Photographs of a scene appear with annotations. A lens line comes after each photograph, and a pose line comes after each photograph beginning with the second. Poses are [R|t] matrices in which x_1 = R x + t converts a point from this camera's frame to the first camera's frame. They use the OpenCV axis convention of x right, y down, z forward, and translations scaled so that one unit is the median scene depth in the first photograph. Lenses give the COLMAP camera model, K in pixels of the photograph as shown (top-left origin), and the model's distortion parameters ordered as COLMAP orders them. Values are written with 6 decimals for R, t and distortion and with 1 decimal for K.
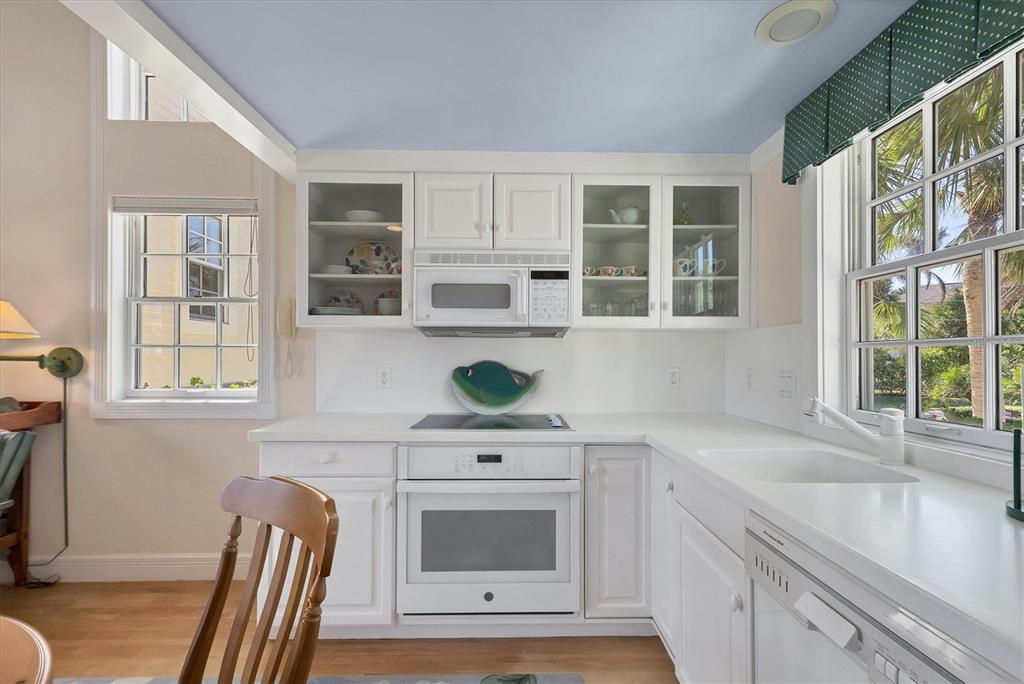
lens RADIAL K [[445.7, 0, 513.0], [0, 445.7, 348.8], [0, 0, 1]] dist [-0.001980, -0.000177]
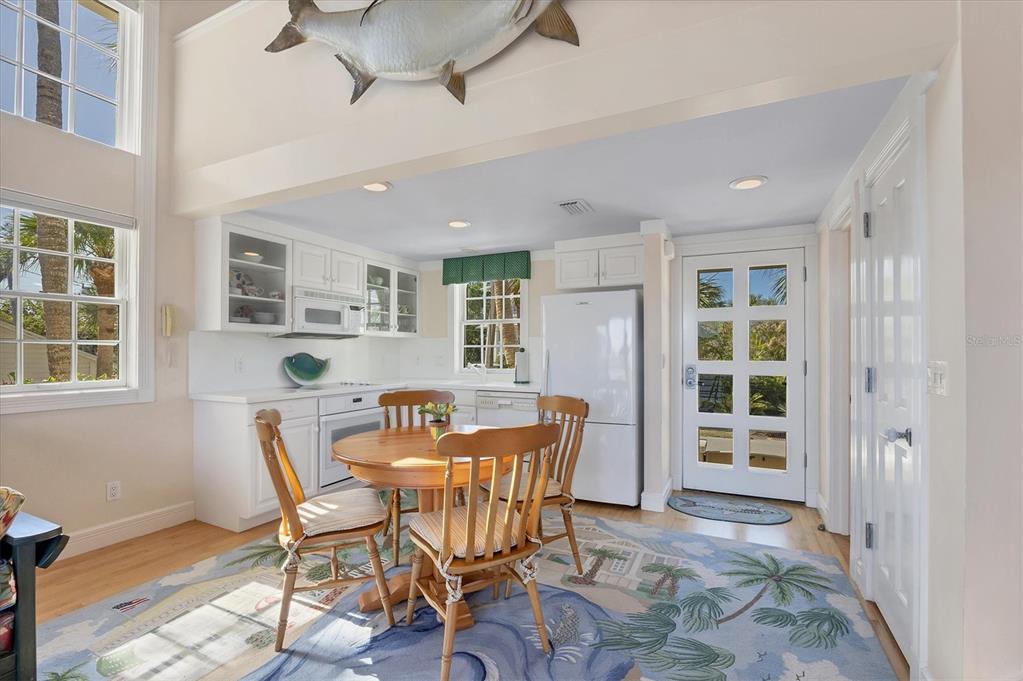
lens RADIAL K [[445.3, 0, 512.5], [0, 445.3, 347.3], [0, 0, 1]] dist [-0.001980, -0.000177]
pose [[0.455901, 0.004352, 0.890020, -1.306399], [-0.016119, 0.999864, 0.003368, -0.013508], [-0.889884, -0.015882, 0.455909, -0.480872]]
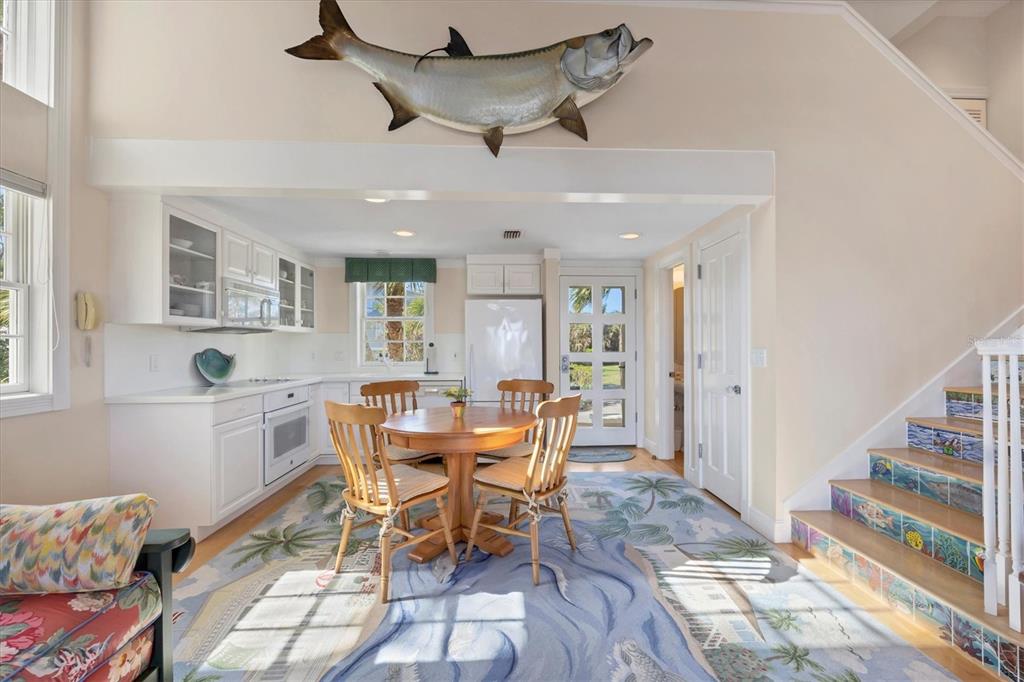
lens RADIAL K [[420.4, 0, 515.6], [0, 420.4, 343.0], [0, 0, 1]] dist [0.001020, -0.000314]
pose [[-0.015278, 0.002158, 0.999881, -1.677086], [-0.016003, 0.999869, -0.002403, -0.006428], [-0.999755, -0.016037, -0.015241, 0.000338]]
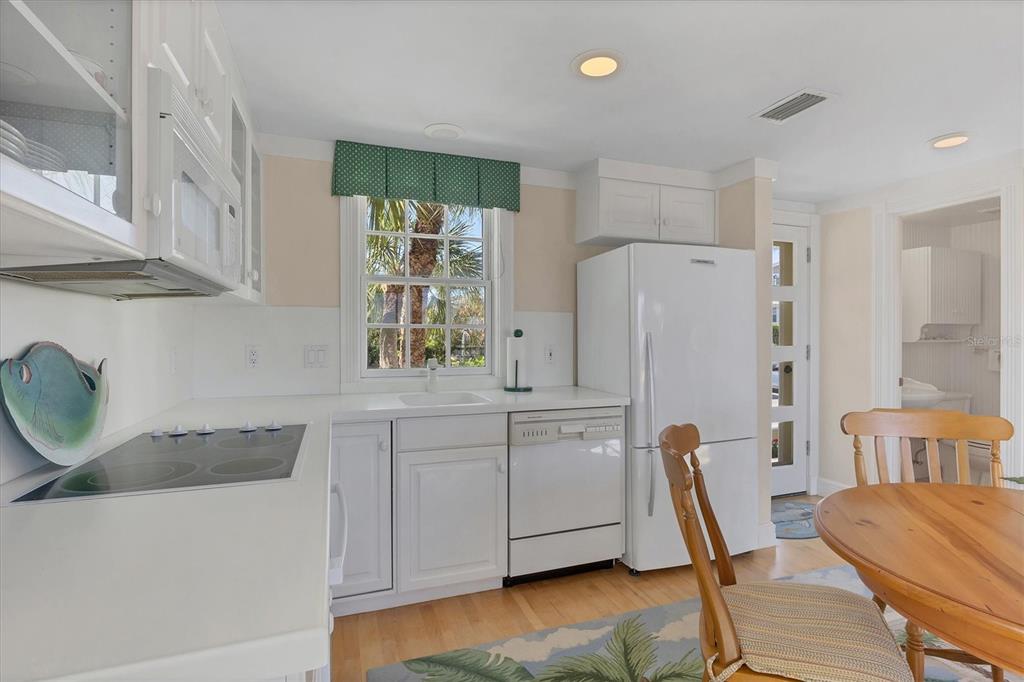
lens RADIAL K [[492.3, 0, 509.5], [0, 492.3, 335.0], [0, 0, 1]] dist [0.000877, 0.000474]
pose [[-0.310008, -0.005973, 0.950715, -0.705029], [-0.020670, 0.999786, -0.000458, 0.010168], [-0.950509, -0.019793, -0.310066, 0.827899]]
